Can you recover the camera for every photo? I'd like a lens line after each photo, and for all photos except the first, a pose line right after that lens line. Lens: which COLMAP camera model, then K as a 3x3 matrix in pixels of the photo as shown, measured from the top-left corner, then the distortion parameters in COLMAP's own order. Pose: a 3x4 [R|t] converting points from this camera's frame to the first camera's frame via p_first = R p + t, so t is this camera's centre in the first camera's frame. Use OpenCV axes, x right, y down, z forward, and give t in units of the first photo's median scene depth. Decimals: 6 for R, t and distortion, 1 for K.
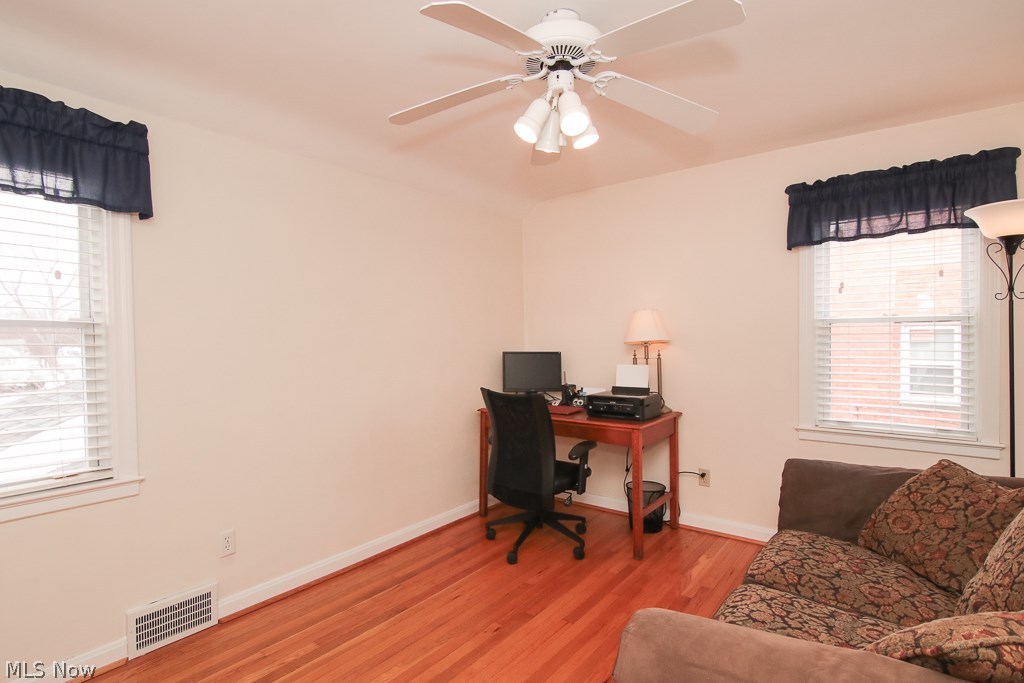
lens RADIAL K [[529.5, 0, 510.8], [0, 529.5, 342.4], [0, 0, 1]] dist [0.015141, -0.005929]
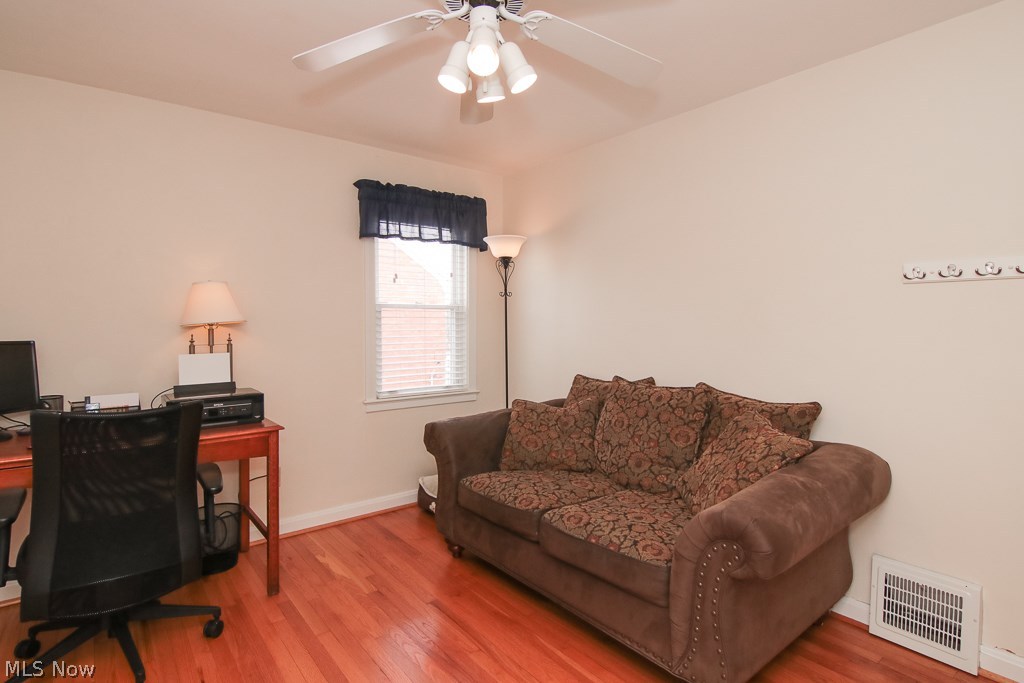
lens RADIAL K [[529.5, 0, 518.6], [0, 529.5, 321.1], [0, 0, 1]] dist [0.015141, -0.005929]
pose [[0.218580, 0.010062, 0.975767, -0.466070], [0.006670, 0.999908, -0.011805, 0.009199], [-0.975796, 0.009088, 0.218493, 0.463323]]
